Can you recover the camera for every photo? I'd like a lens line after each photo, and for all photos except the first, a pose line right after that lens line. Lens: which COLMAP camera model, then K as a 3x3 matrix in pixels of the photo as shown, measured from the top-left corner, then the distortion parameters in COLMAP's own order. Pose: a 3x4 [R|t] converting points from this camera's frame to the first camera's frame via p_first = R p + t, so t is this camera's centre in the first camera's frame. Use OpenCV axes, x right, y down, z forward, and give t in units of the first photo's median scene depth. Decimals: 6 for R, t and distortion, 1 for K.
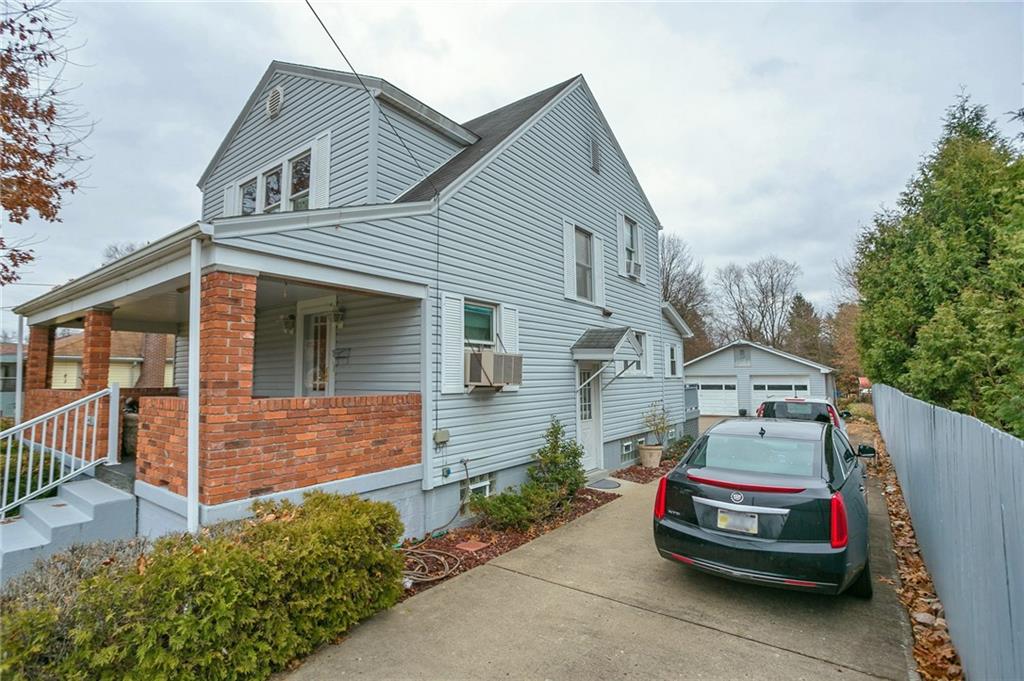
lens RADIAL K [[492.6, 0, 510.3], [0, 492.6, 336.2], [0, 0, 1]] dist [-0.002782, 0.000441]
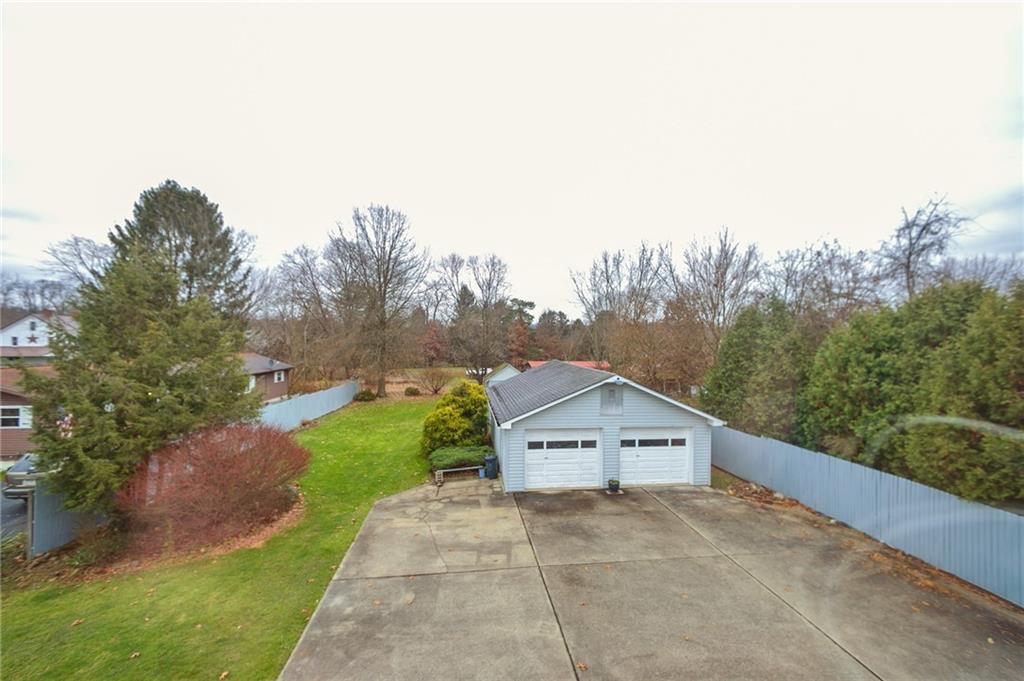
lens RADIAL K [[408.7, 0, 510.9], [0, 408.7, 341.2], [0, 0, 1]] dist [0.002773, 0.000136]
pose [[0.741902, 0.007459, 0.670466, 0.004116], [-0.066045, 0.995888, 0.062002, -0.064975], [-0.667247, -0.090281, 0.739345, 0.739179]]
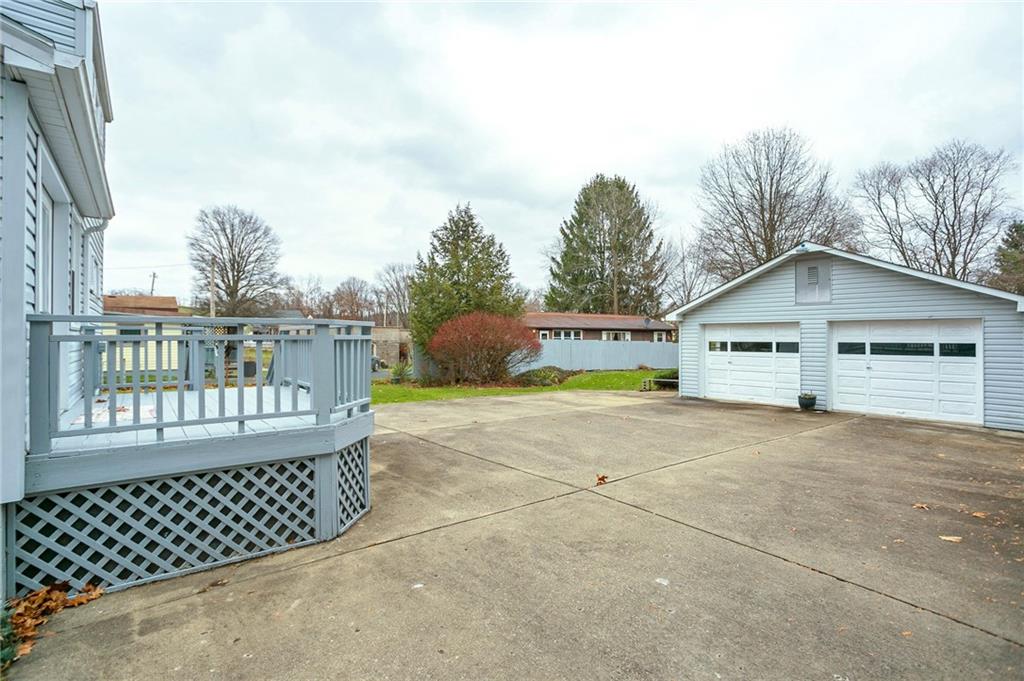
lens RADIAL K [[492.6, 0, 518.9], [0, 492.6, 337.3], [0, 0, 1]] dist [-0.002782, 0.000441]
pose [[0.966981, 0.005933, -0.254779, 0.345321], [0.016206, 0.996274, 0.084711, 0.053925], [0.254332, -0.086043, 0.963282, 0.518842]]
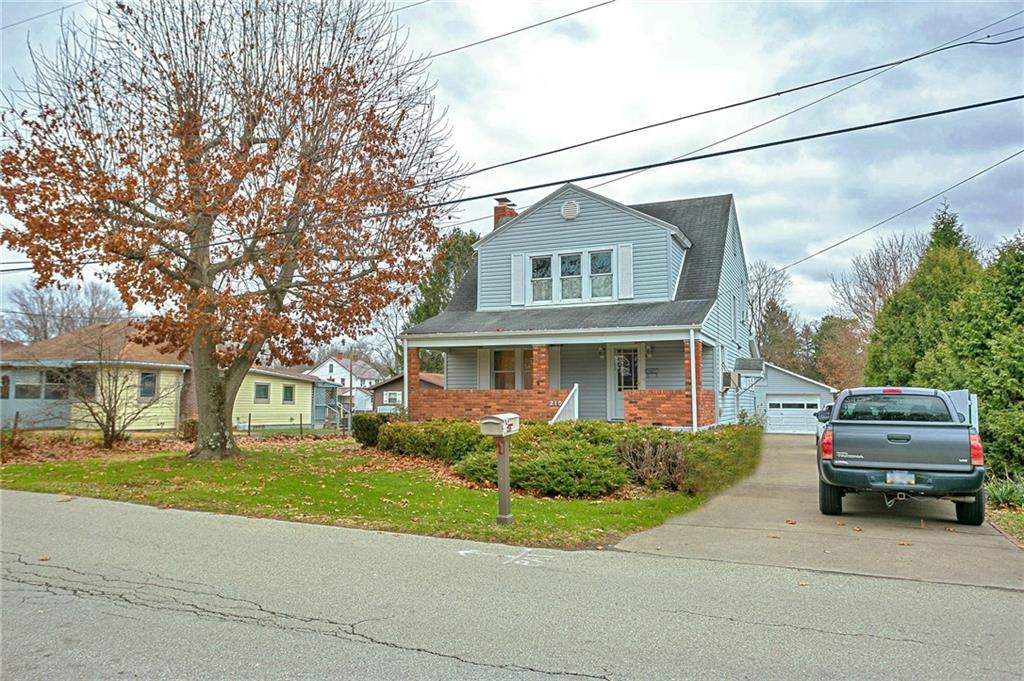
lens RADIAL K [[754.3, 0, 510.1], [0, 754.3, 344.8], [0, 0, 1]] dist [0.023504, 0.001777]
pose [[0.975279, 0.028497, 0.219131, -0.428786], [-0.030145, 0.999537, 0.004179, -0.017144], [-0.218910, -0.010681, 0.975687, -0.482462]]
